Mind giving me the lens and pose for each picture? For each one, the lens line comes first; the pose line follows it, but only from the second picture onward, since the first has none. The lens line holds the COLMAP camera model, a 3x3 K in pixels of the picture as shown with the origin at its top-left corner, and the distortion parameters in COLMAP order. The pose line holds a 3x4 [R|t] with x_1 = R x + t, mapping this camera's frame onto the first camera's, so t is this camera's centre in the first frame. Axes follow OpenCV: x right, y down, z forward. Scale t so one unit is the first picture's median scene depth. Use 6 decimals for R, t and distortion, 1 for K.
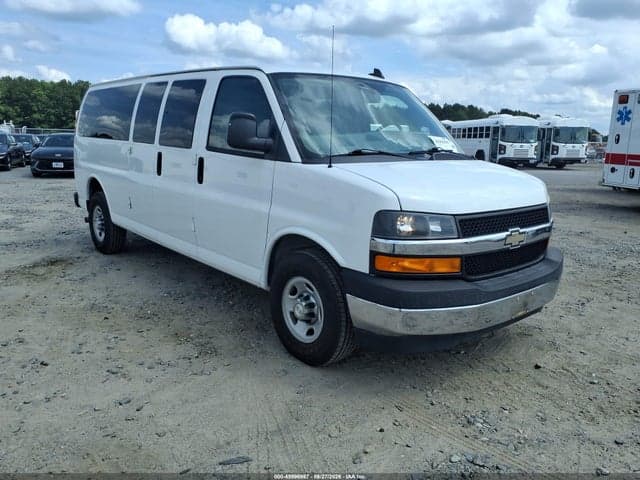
lens RADIAL K [[521.5, 0, 326.8], [0, 521.5, 246.6], [0, 0, 1]] dist [0.027327, -0.040530]
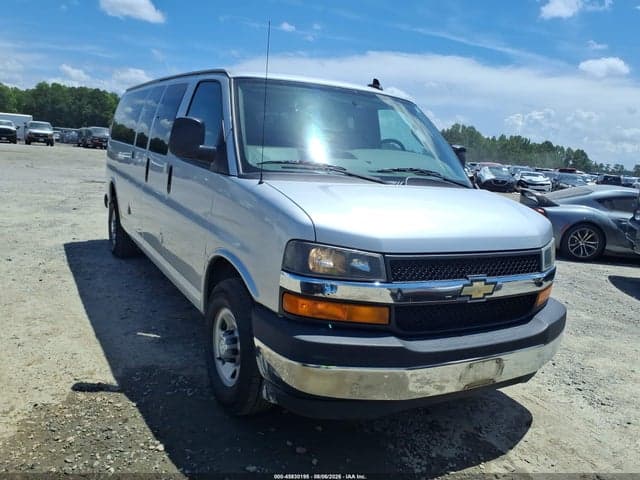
lens RADIAL K [[521.5, 0, 322.9], [0, 521.5, 241.3], [0, 0, 1]] dist [0.027327, -0.040530]
pose [[0.978880, 0.089096, -0.184002, 0.250194], [-0.096978, 0.994696, -0.034273, -0.035043], [0.179973, 0.051393, 0.982328, 0.163293]]
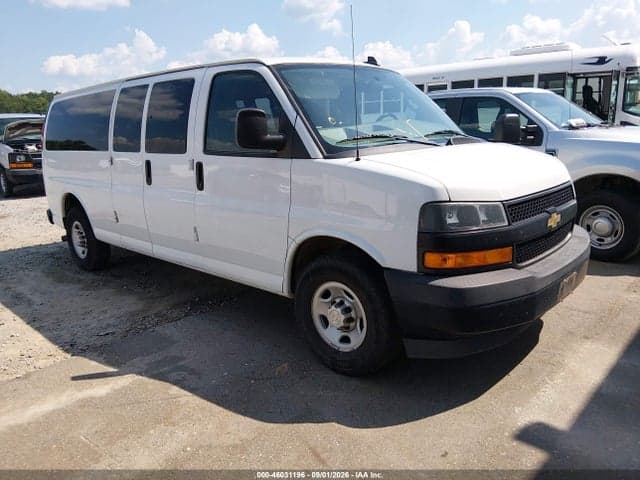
lens RADIAL K [[491.8, 0, 320.8], [0, 491.8, 241.9], [0, 0, 1]] dist [0.023179, 0.001500]
pose [[0.992493, -0.091958, 0.080636, -0.130717], [0.091245, 0.995750, 0.012490, -0.023267], [-0.081442, -0.005039, 0.996665, 0.124602]]
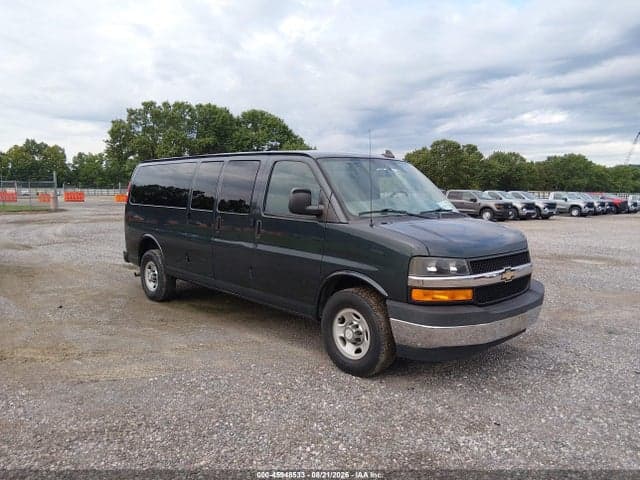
lens RADIAL K [[491.8, 0, 317.5], [0, 491.8, 241.8], [0, 0, 1]] dist [0.023179, 0.001500]
pose [[0.999006, -0.027623, 0.035000, -0.165110], [0.031351, 0.993338, -0.110892, 0.024701], [-0.031703, 0.111879, 0.993216, -0.247481]]
